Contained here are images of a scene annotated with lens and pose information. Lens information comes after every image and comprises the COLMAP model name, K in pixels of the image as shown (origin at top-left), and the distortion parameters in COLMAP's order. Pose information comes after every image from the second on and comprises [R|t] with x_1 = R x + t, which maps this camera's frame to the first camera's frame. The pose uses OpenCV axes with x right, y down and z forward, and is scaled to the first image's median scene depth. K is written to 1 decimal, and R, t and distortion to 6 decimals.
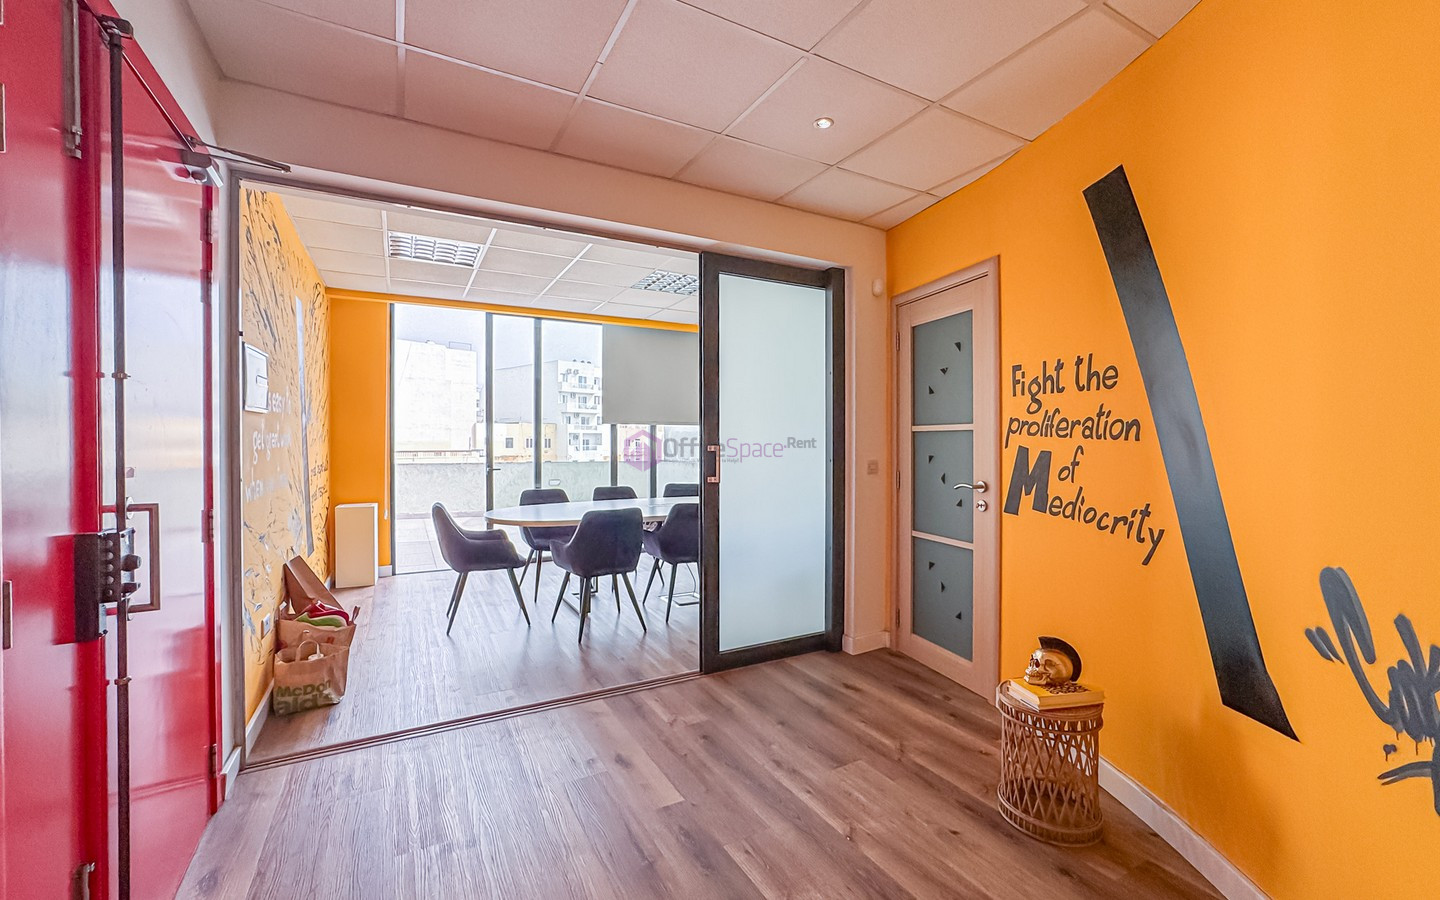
lens RADIAL K [[587.2, 0, 712.2], [0, 587.2, 446.8], [0, 0, 1]] dist [-0.032992, 0.014183]
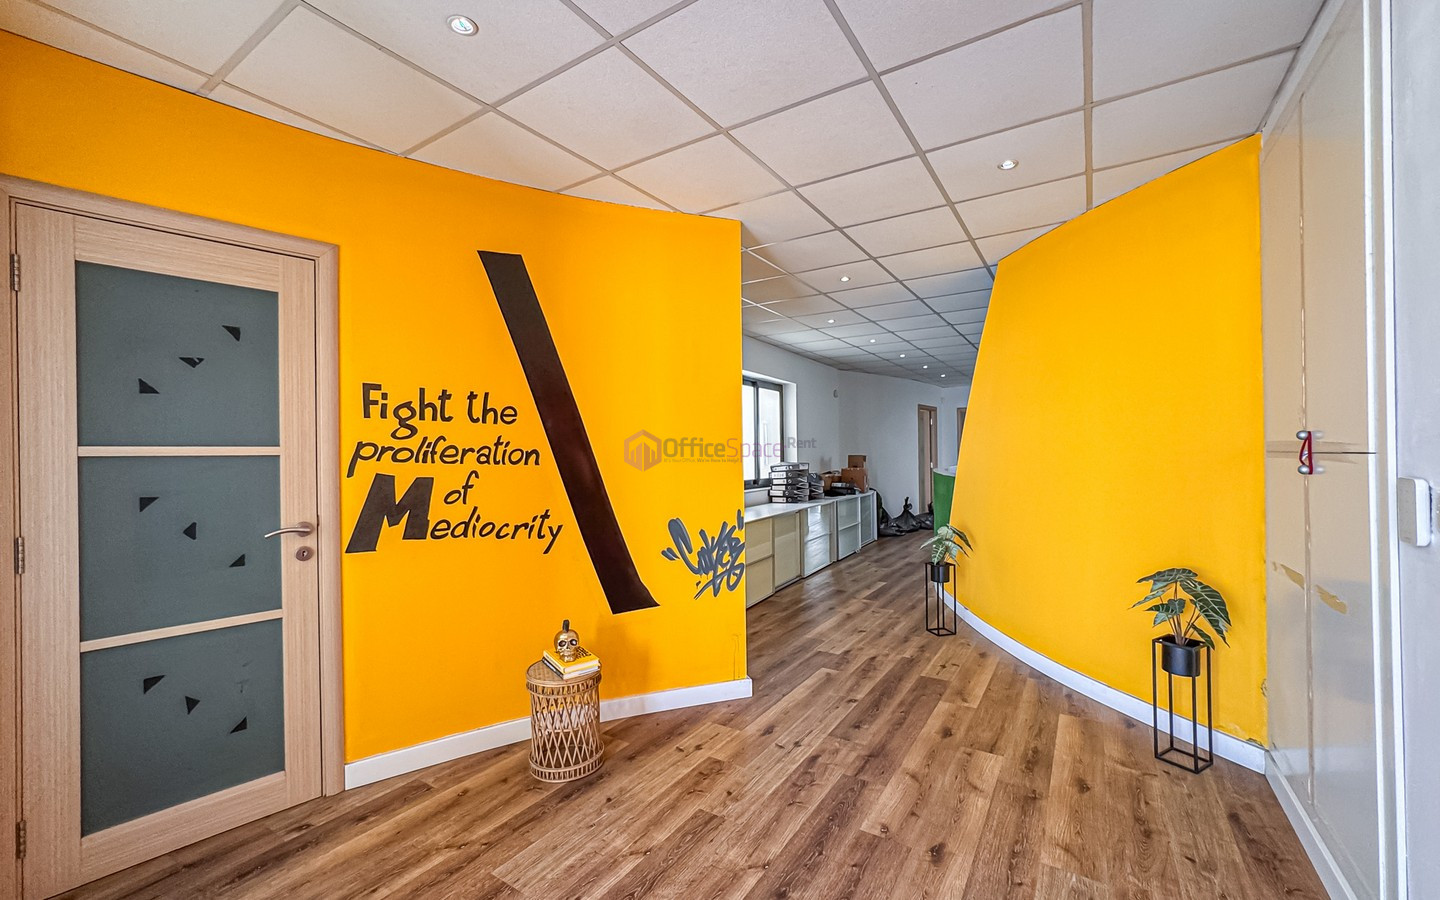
lens RADIAL K [[587.2, 0, 722.8], [0, 587.2, 449.1], [0, 0, 1]] dist [-0.032992, 0.014183]
pose [[-0.480696, 0.008089, 0.876850, -0.538067], [0.015388, 0.999881, -0.000789, -0.031624], [-0.876752, 0.013114, -0.480763, 0.992391]]
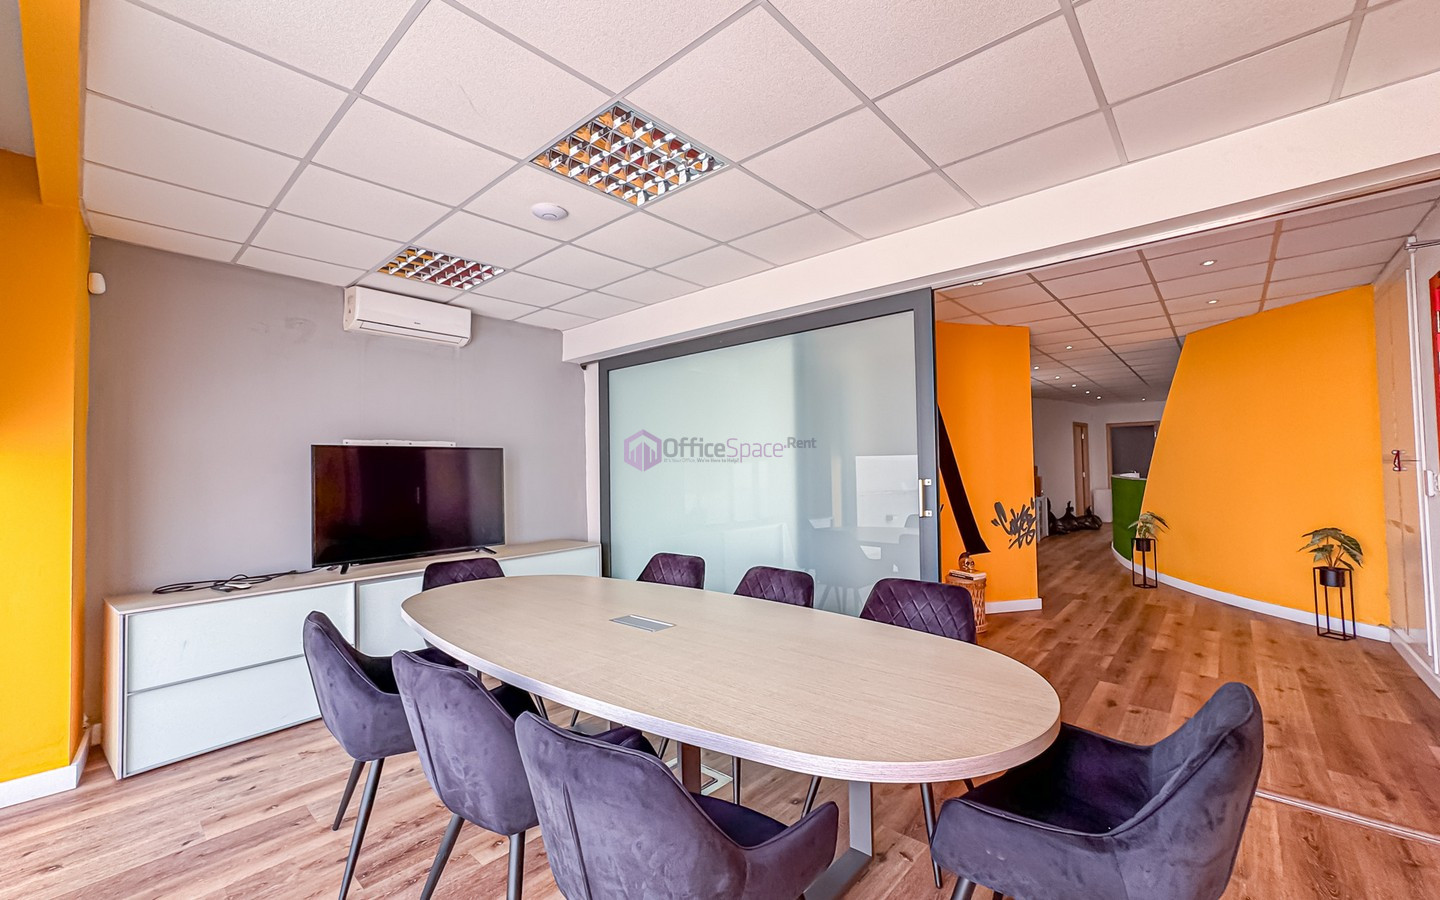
lens RADIAL K [[587.2, 0, 717.6], [0, 587.2, 449.6], [0, 0, 1]] dist [-0.032992, 0.014183]
pose [[-0.339969, 0.031735, 0.939901, -1.041306], [0.022521, 0.999419, -0.025599, -0.046290], [-0.940167, 0.012465, -0.340486, 2.121899]]
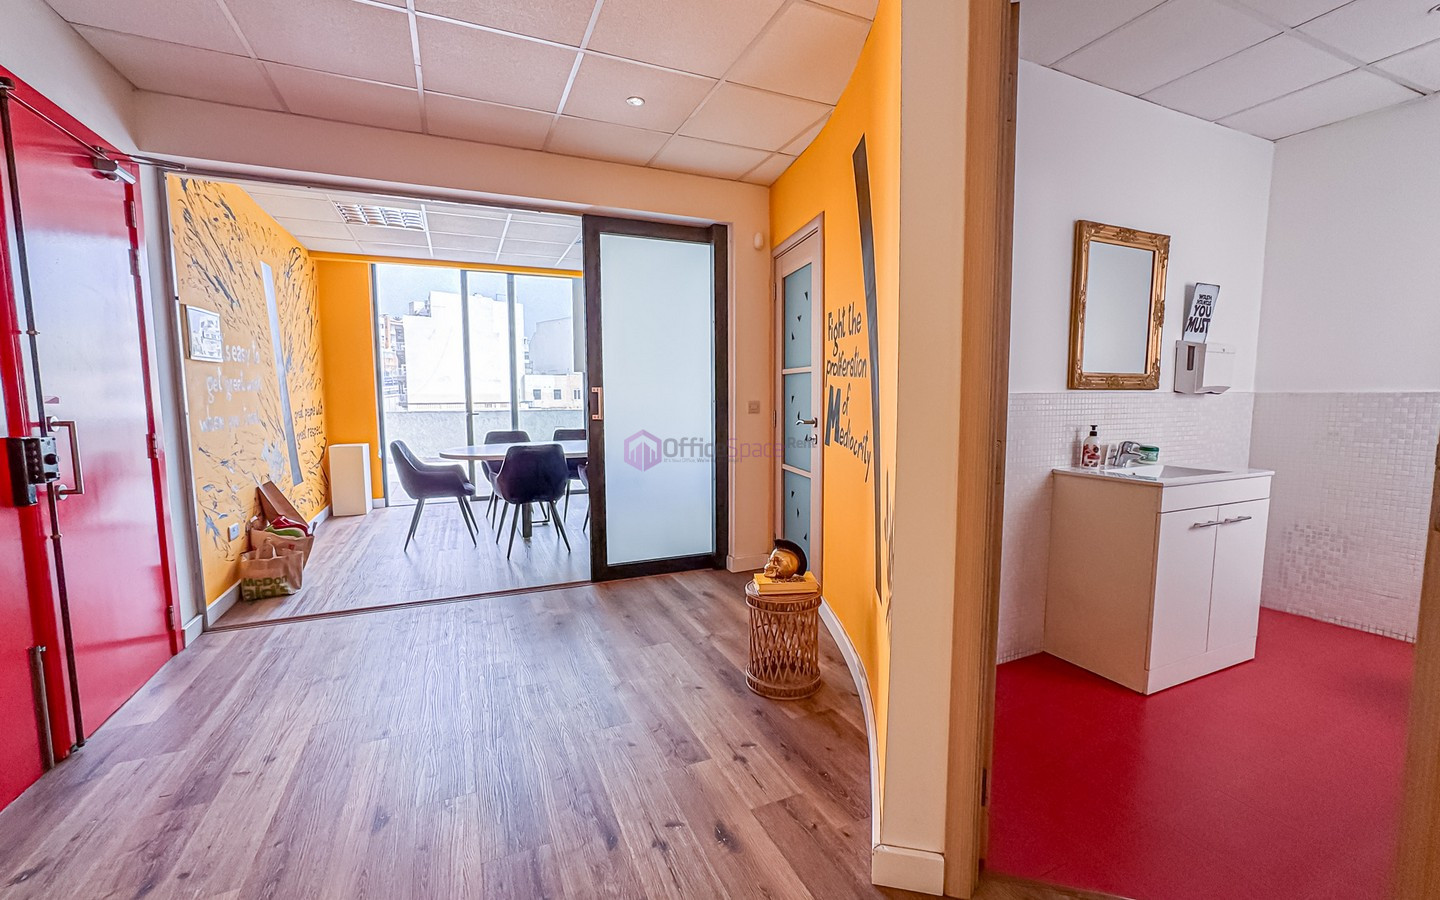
lens RADIAL K [[587.2, 0, 706.4], [0, 587.2, 449.6], [0, 0, 1]] dist [-0.032992, 0.014183]
pose [[0.996521, 0.005327, -0.083175, 0.395285], [0.002001, 0.996139, 0.087766, 0.023968], [0.083321, -0.087627, 0.992663, -0.166641]]
